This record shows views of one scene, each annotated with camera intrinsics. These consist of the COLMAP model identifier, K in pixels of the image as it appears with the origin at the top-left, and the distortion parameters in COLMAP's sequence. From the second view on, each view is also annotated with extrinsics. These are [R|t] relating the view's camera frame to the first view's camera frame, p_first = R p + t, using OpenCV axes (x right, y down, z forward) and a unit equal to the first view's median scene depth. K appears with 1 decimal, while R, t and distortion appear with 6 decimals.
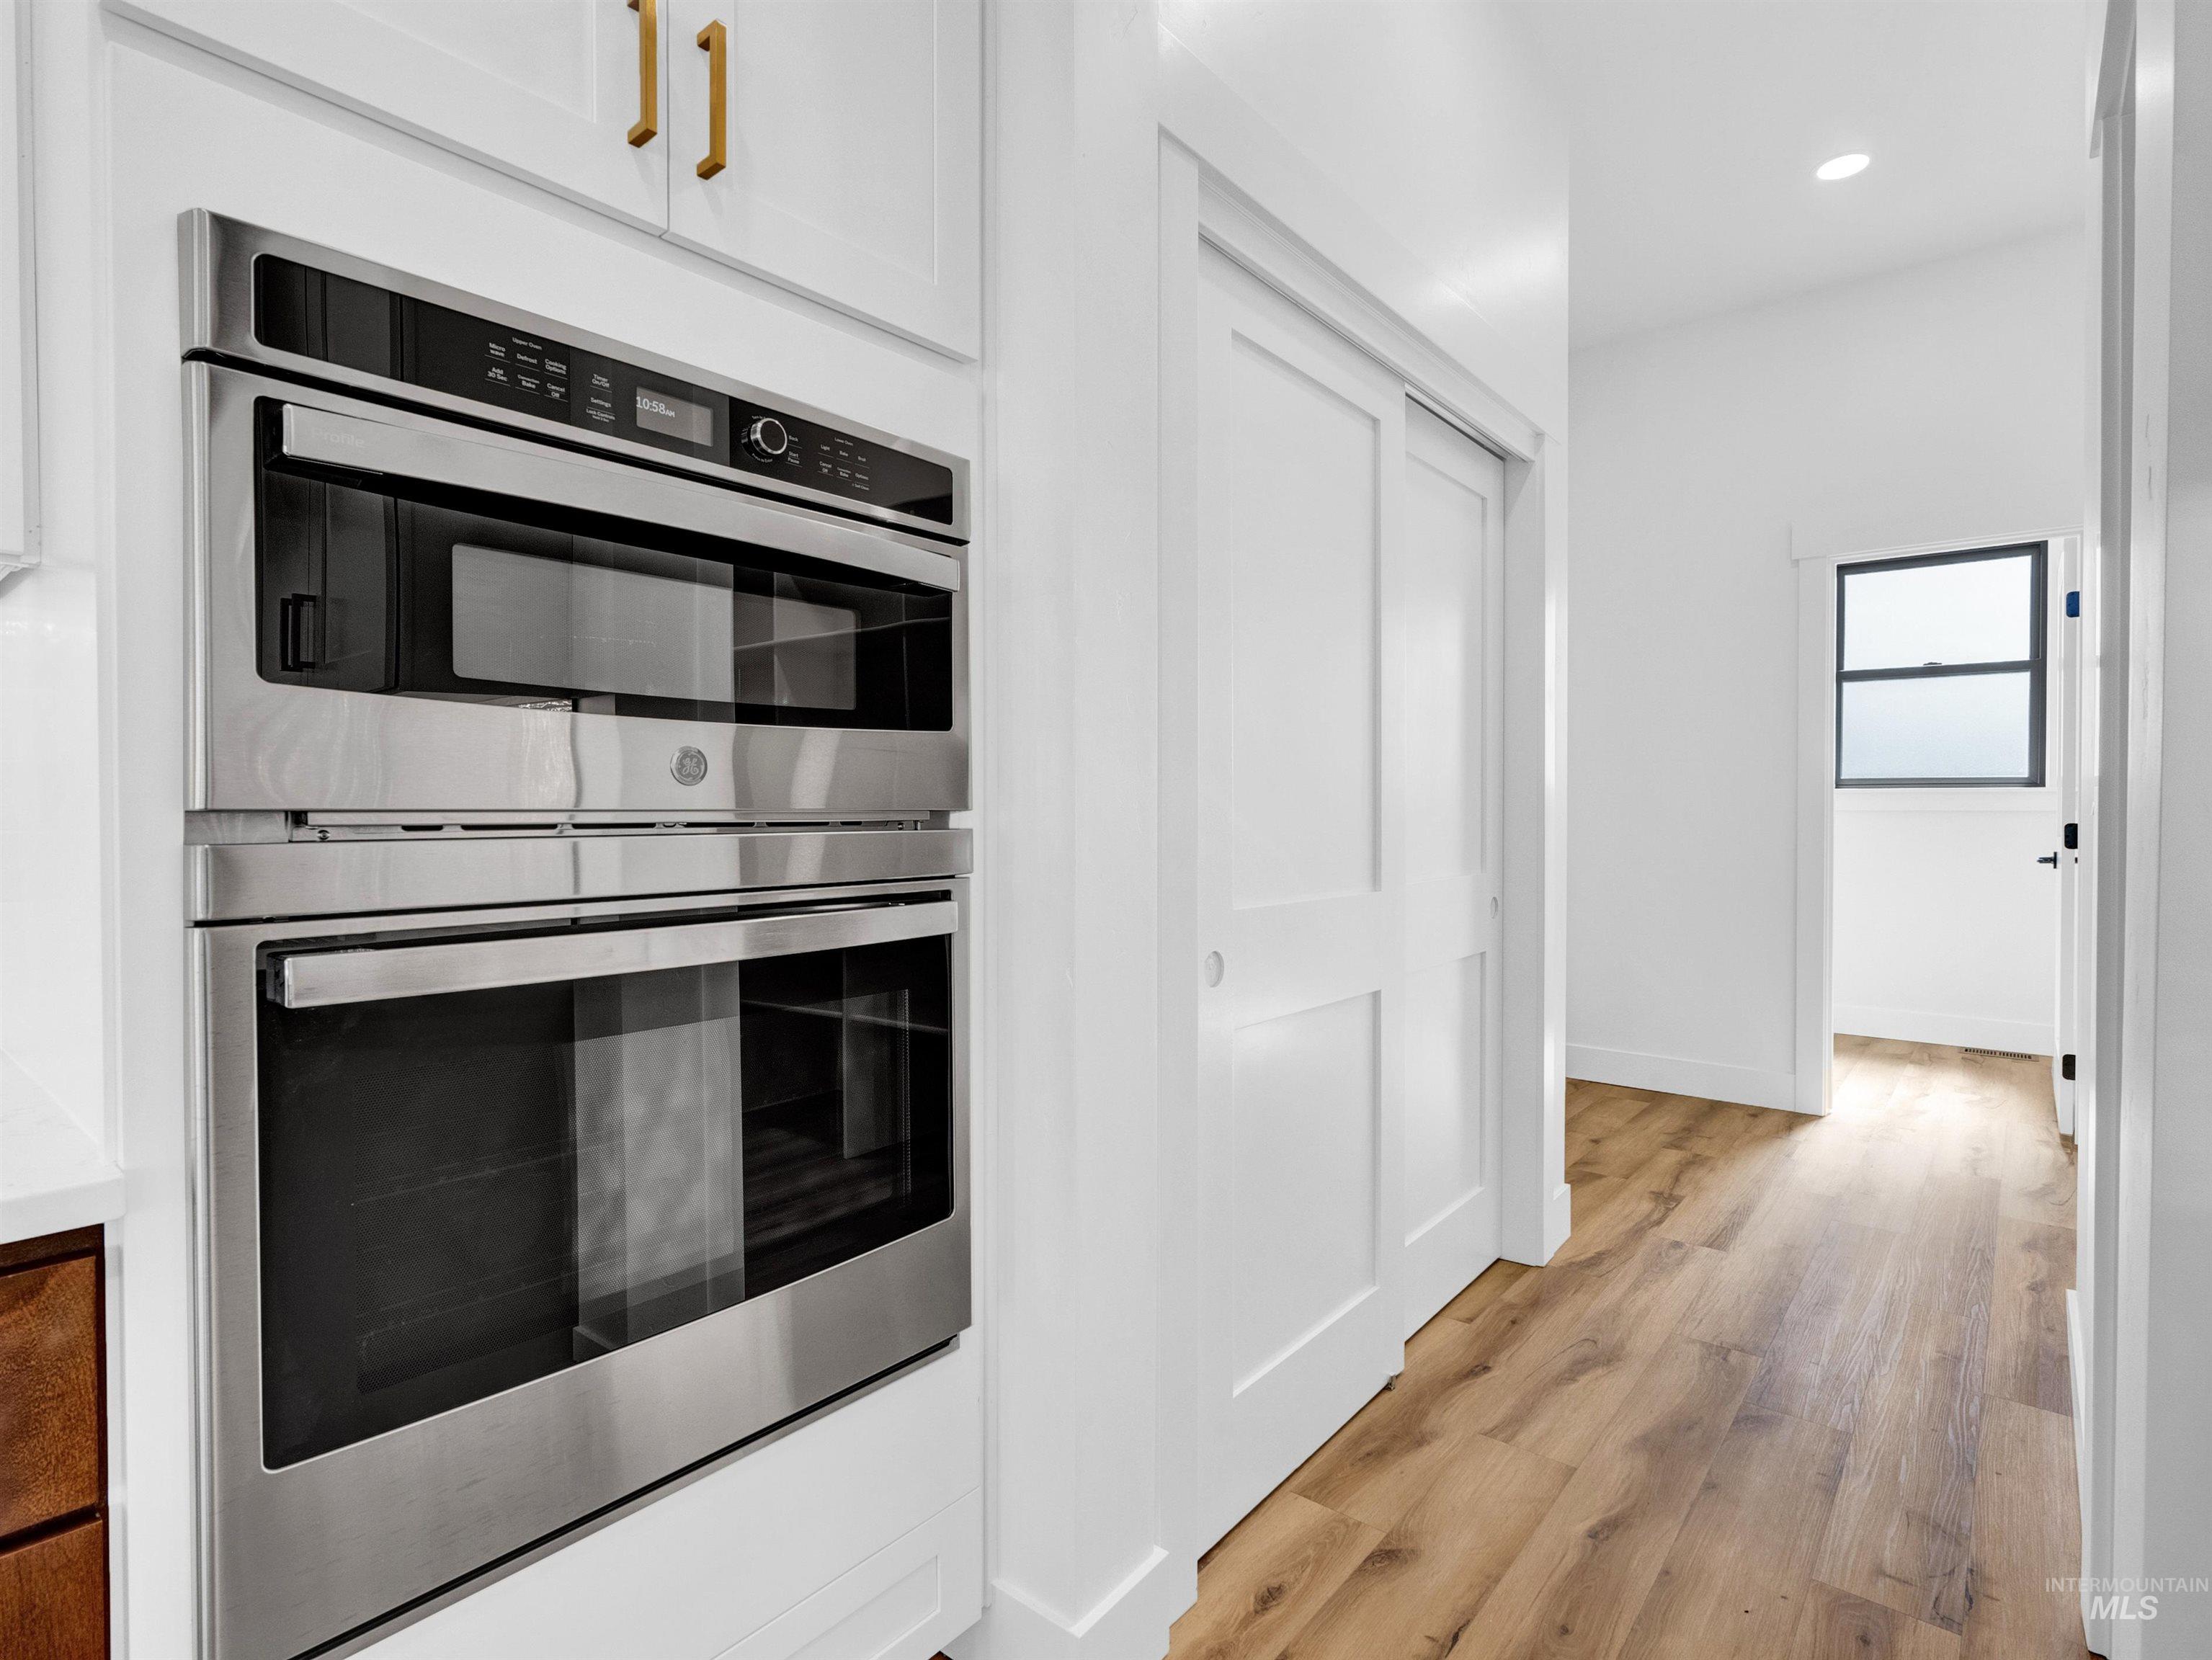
lens RADIAL K [[1119.5, 0, 1106.2], [0, 1119.5, 819.0], [0, 0, 1]] dist [-0.004603, 0.001523]
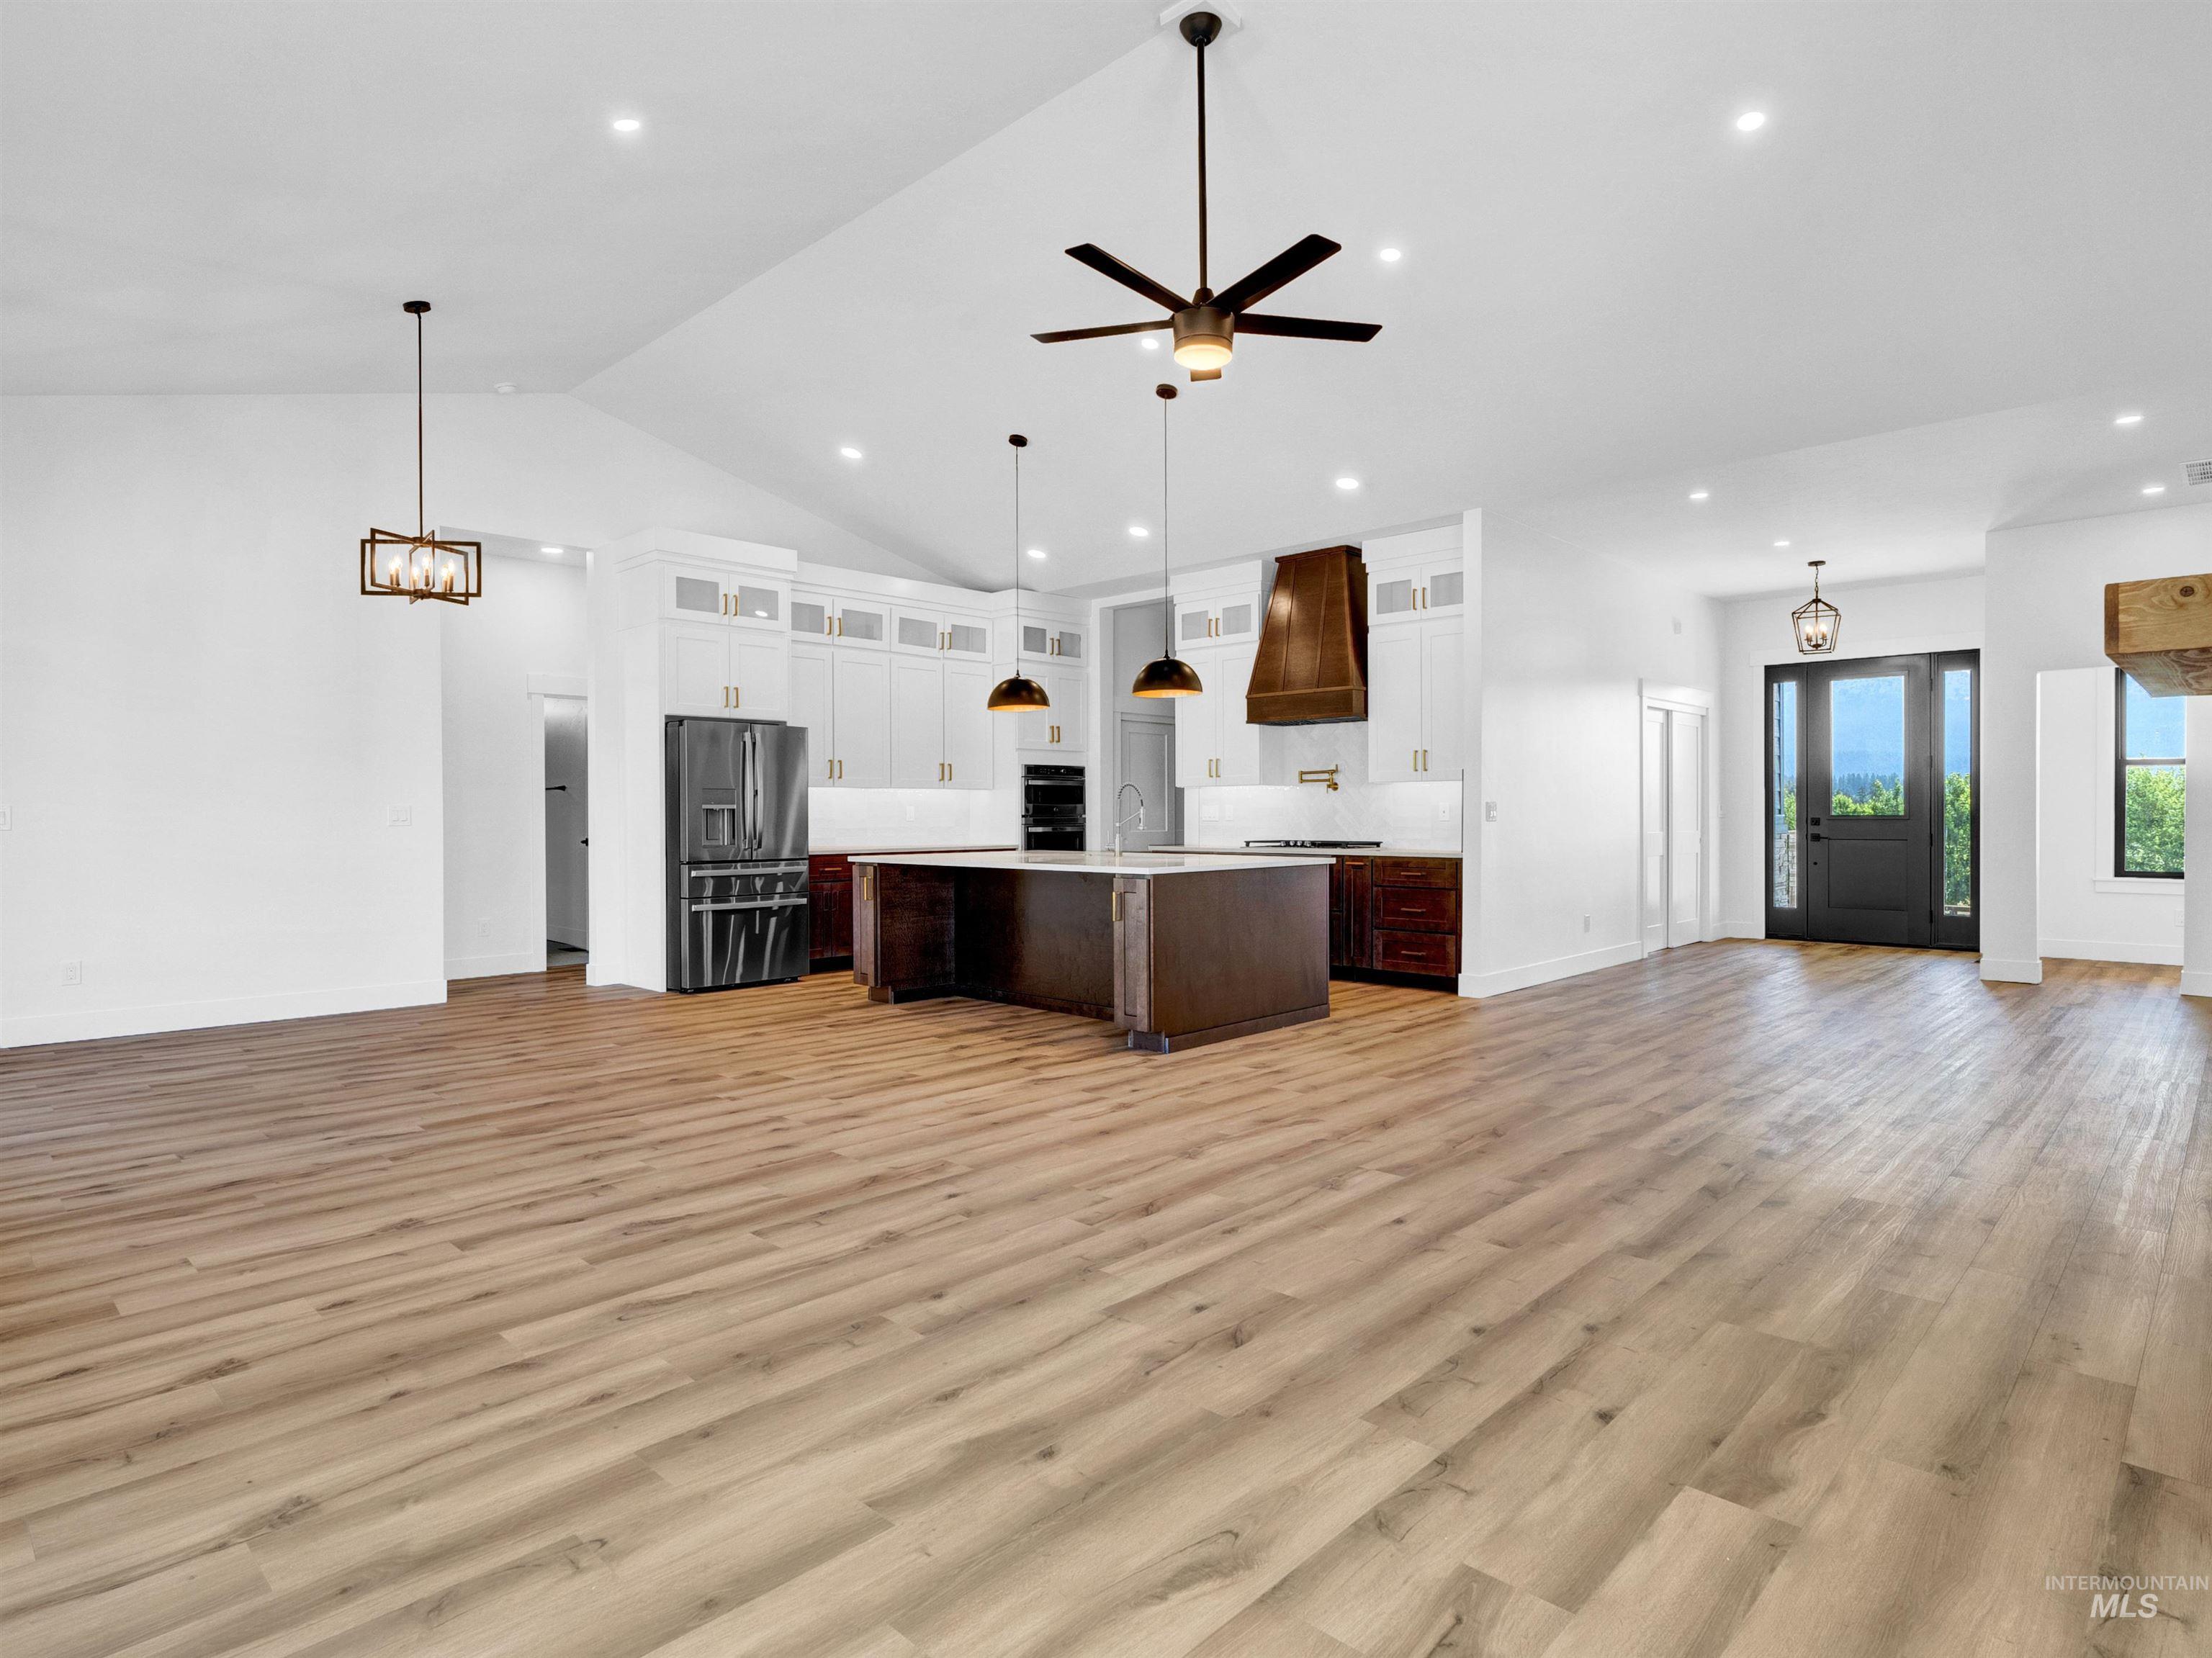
lens RADIAL K [[1205.8, 0, 1103.7], [0, 1205.8, 818.3], [0, 0, 1]] dist [-0.002589, -0.000403]
pose [[0.997825, -0.002018, -0.065882, 0.242522], [0.001478, 0.999965, -0.008244, 0.037892], [0.065896, 0.008129, 0.997793, -3.313241]]
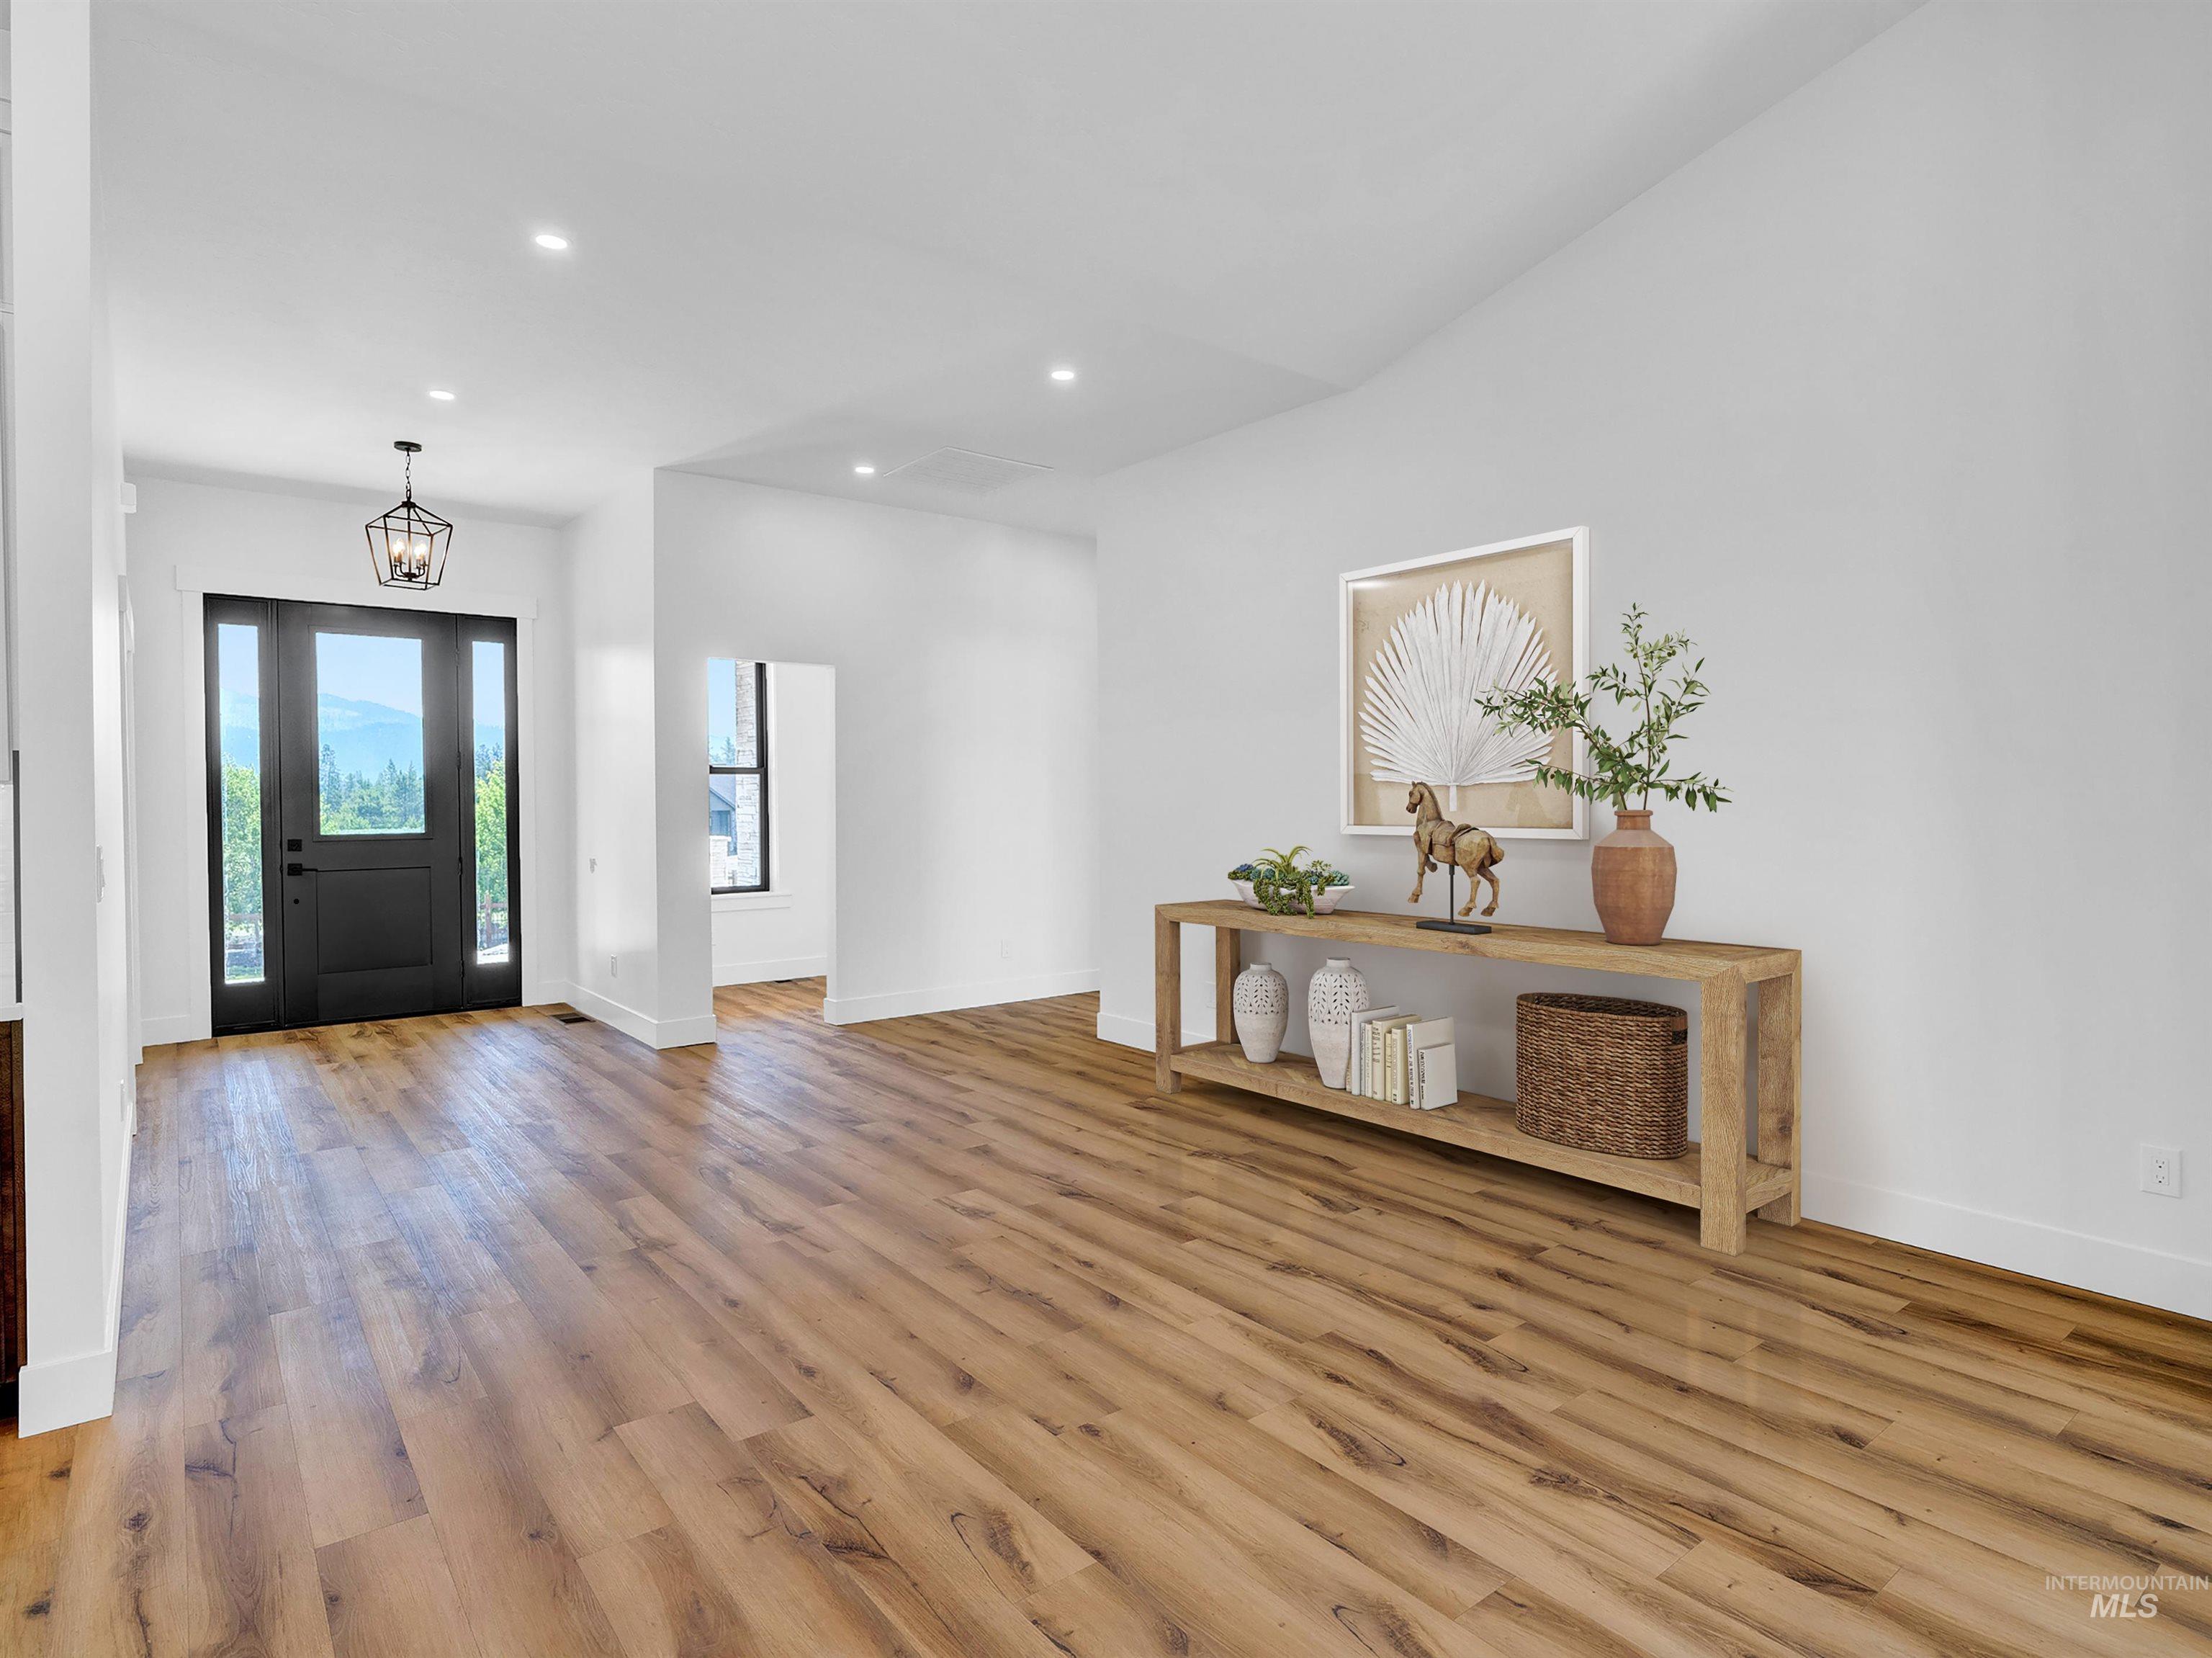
lens RADIAL K [[1206.1, 0, 1103.7], [0, 1206.1, 818.2], [0, 0, 1]] dist [-0.002589, -0.000403]
pose [[0.211863, -0.016537, 0.977159, 0.167182], [0.014509, 0.999800, 0.013774, -0.046273], [-0.977192, 0.011260, 0.212061, -1.536306]]
